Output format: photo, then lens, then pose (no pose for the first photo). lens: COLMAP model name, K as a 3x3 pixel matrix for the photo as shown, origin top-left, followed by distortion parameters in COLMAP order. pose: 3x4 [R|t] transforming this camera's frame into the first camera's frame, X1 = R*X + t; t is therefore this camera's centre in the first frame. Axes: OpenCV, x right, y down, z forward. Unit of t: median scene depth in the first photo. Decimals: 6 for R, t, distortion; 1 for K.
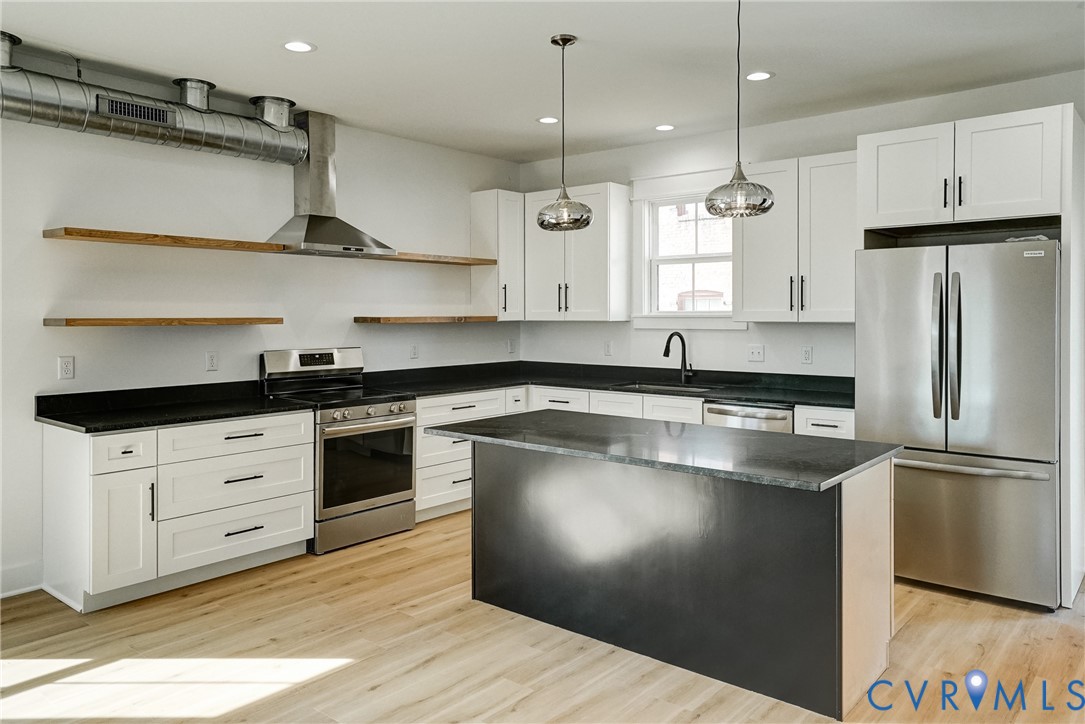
lens RADIAL K [[791.5, 0, 533.5], [0, 791.5, 321.8], [0, 0, 1]] dist [0.003099, 0.024735]
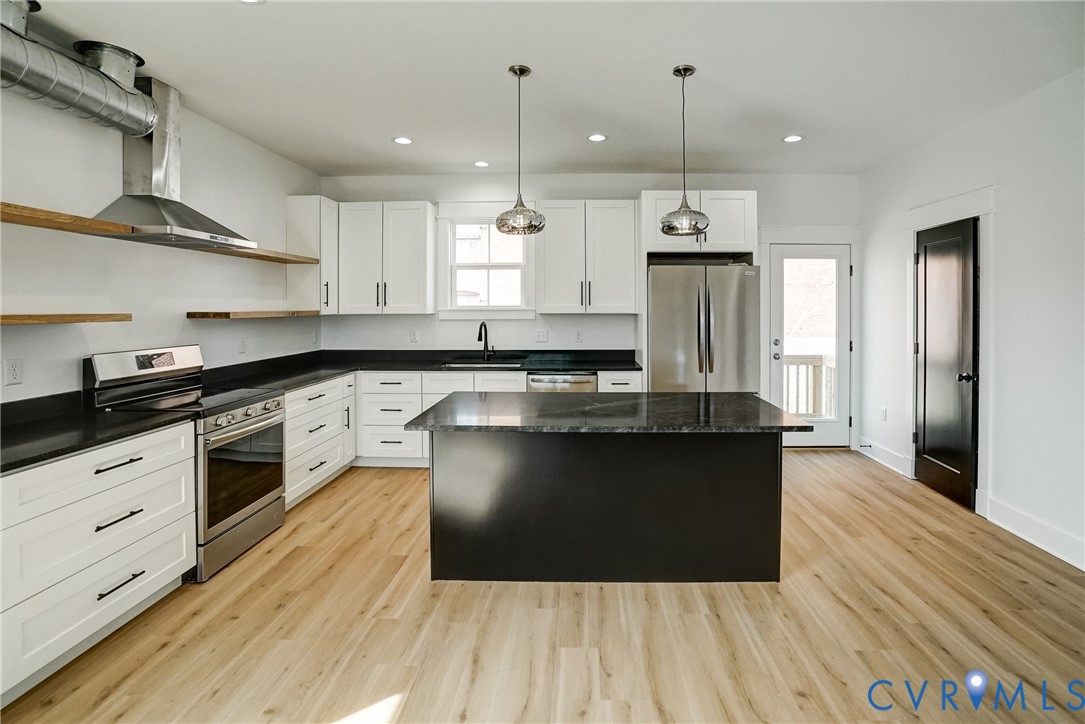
lens RADIAL K [[524.0, 0, 575.8], [0, 524.0, 310.6], [0, 0, 1]] dist [-0.048222, 0.015495]
pose [[0.772423, -0.004577, 0.635091, -0.275580], [0.008065, 0.999964, -0.002602, -0.002663], [-0.635057, 0.007132, 0.772433, 0.266447]]
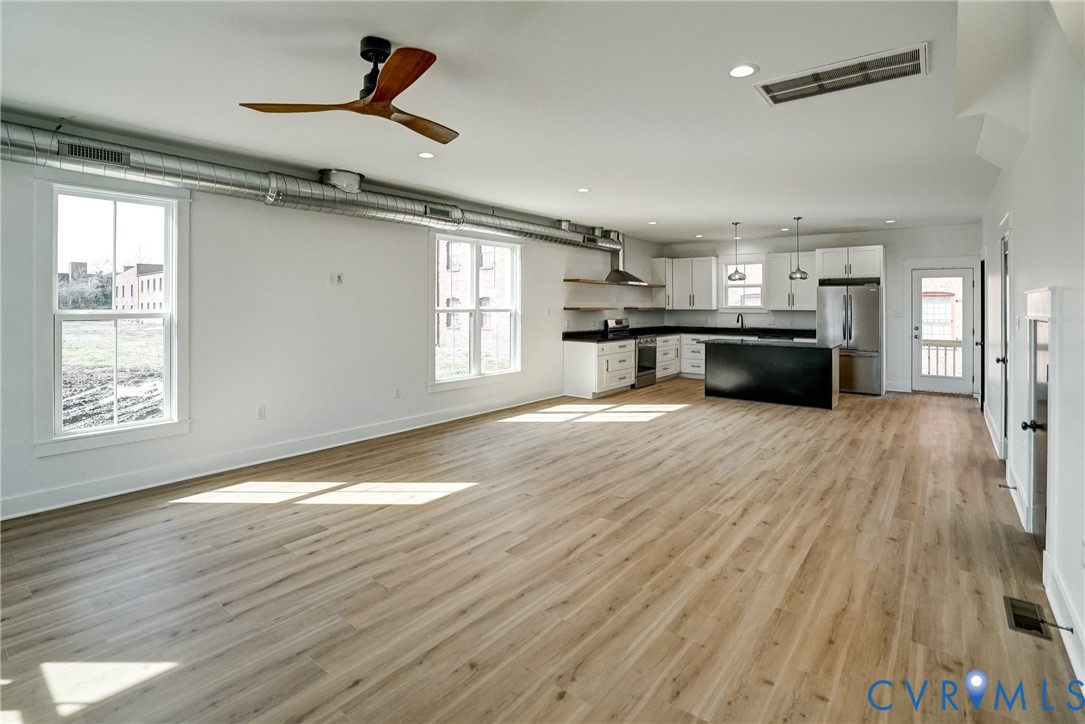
lens RADIAL K [[524.0, 0, 539.5], [0, 524.0, 304.2], [0, 0, 1]] dist [-0.048222, 0.015495]
pose [[0.999471, 0.003888, 0.032284, -0.613937], [-0.003421, 0.999889, -0.014530, 0.009231], [-0.032337, 0.014412, 0.999373, -0.813495]]
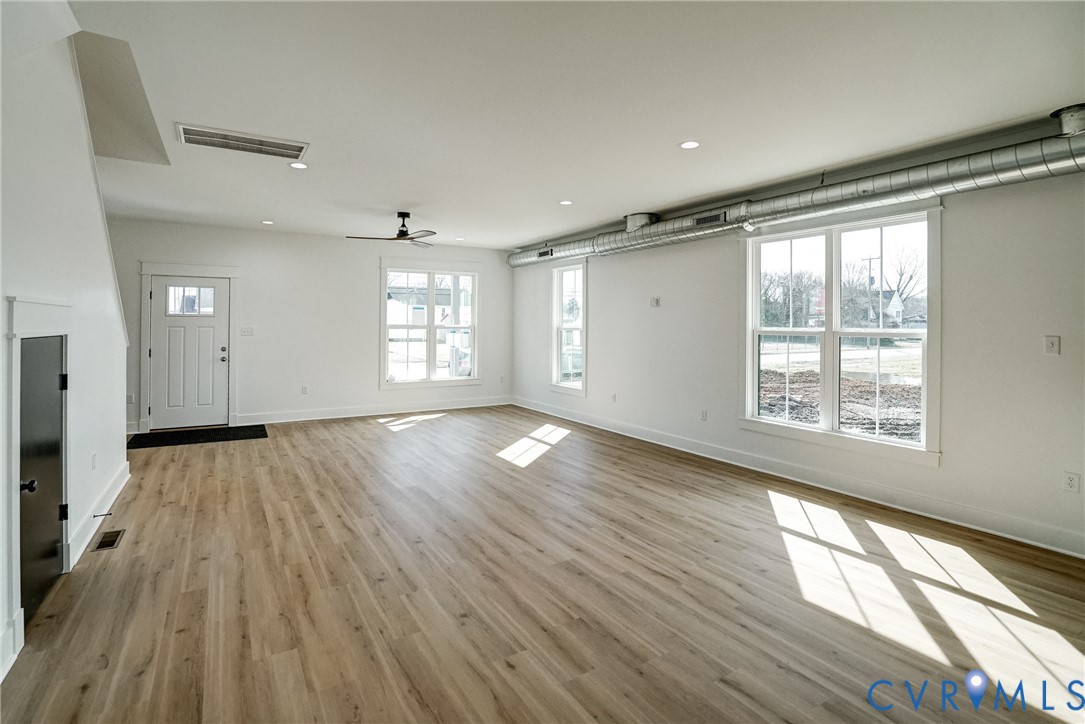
lens RADIAL K [[524.0, 0, 522.0], [0, 524.0, 319.5], [0, 0, 1]] dist [-0.048222, 0.015495]
pose [[-0.337832, -0.009778, -0.941156, 0.267685], [-0.015088, 0.999874, -0.004972, -0.003296], [0.941086, 0.012520, -0.337937, 0.332740]]
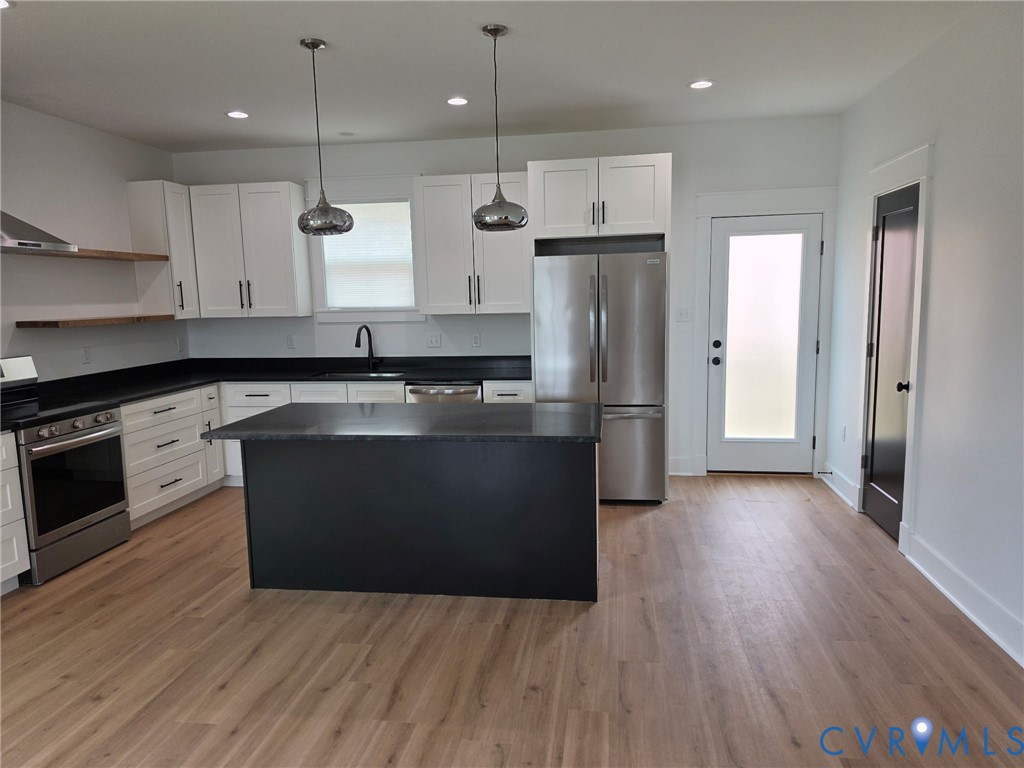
lens RADIAL K [[703.2, 0, 515.4], [0, 703.2, 398.0], [0, 0, 1]] dist [0.063833, -0.078523]
pose [[0.848131, -0.094711, 0.521251, -0.189325], [0.027568, 0.990447, 0.135108, -0.015053], [-0.529068, -0.100219, 0.842640, 0.031581]]
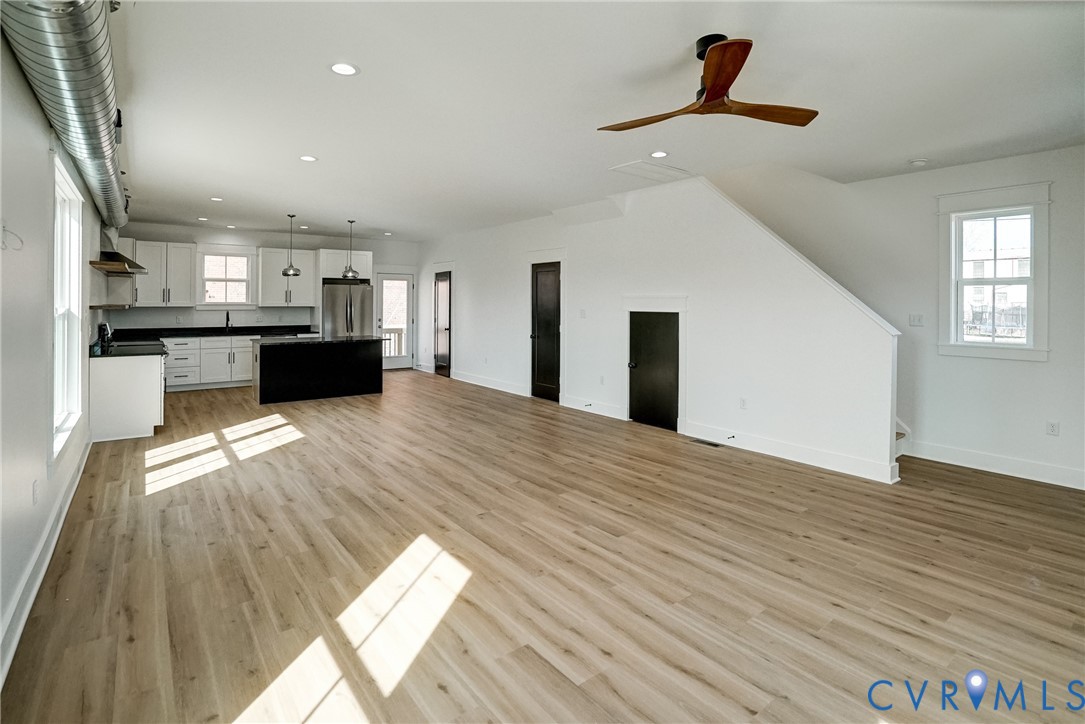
lens RADIAL K [[524.0, 0, 525.9], [0, 524.0, 303.7], [0, 0, 1]] dist [-0.048222, 0.015495]
pose [[0.228518, 0.000716, 0.973539, -1.260118], [0.007687, 0.999967, -0.002539, 0.001669], [-0.973509, 0.008064, 0.228505, -0.261798]]
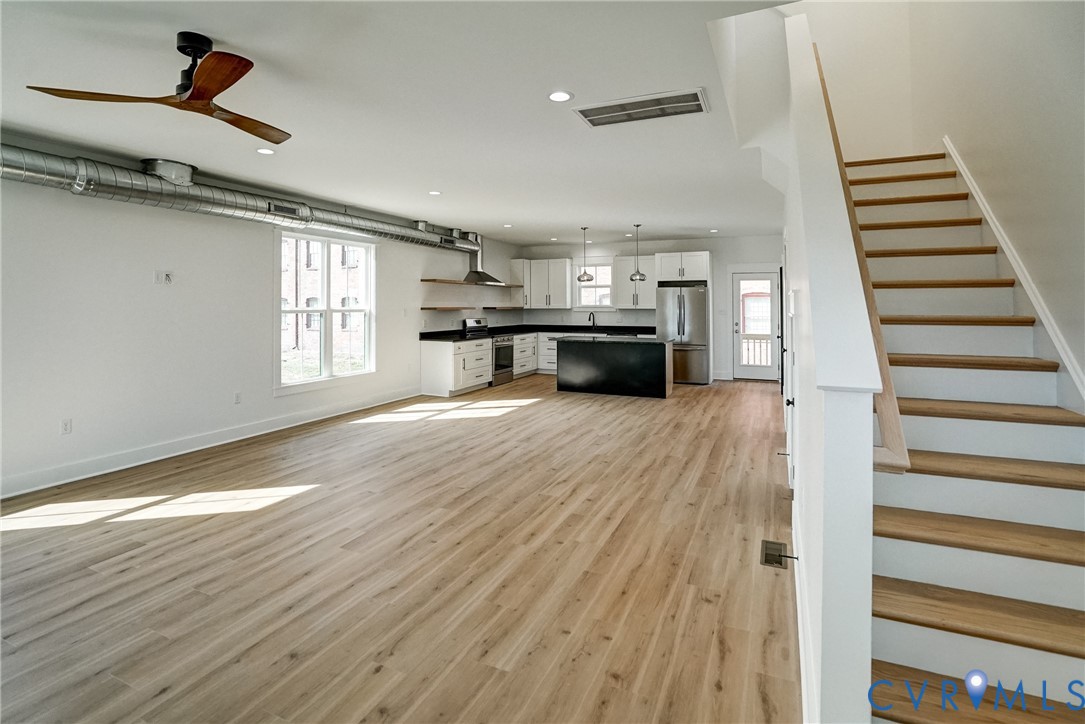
lens RADIAL K [[524.0, 0, 538.5], [0, 524.0, 301.4], [0, 0, 1]] dist [-0.048222, 0.015495]
pose [[0.962921, 0.003136, 0.269766, -0.573867], [0.001972, 0.999824, -0.018661, 0.008537], [-0.269777, 0.018501, 0.962745, -0.860564]]
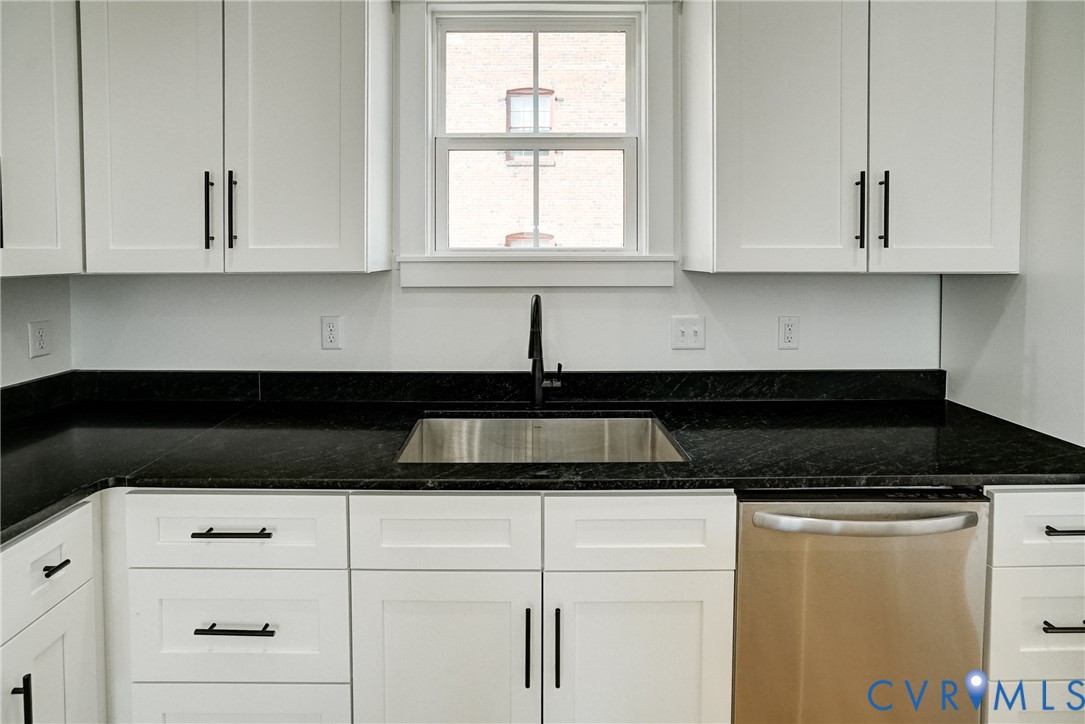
lens RADIAL K [[524.0, 0, 530.0], [0, 524.0, 254.5], [0, 0, 1]] dist [-0.048222, 0.015495]
pose [[0.762441, -0.004340, 0.647044, -0.009192], [0.006336, 0.999980, -0.000760, -0.010880], [-0.647027, 0.004679, 0.762453, 0.870244]]
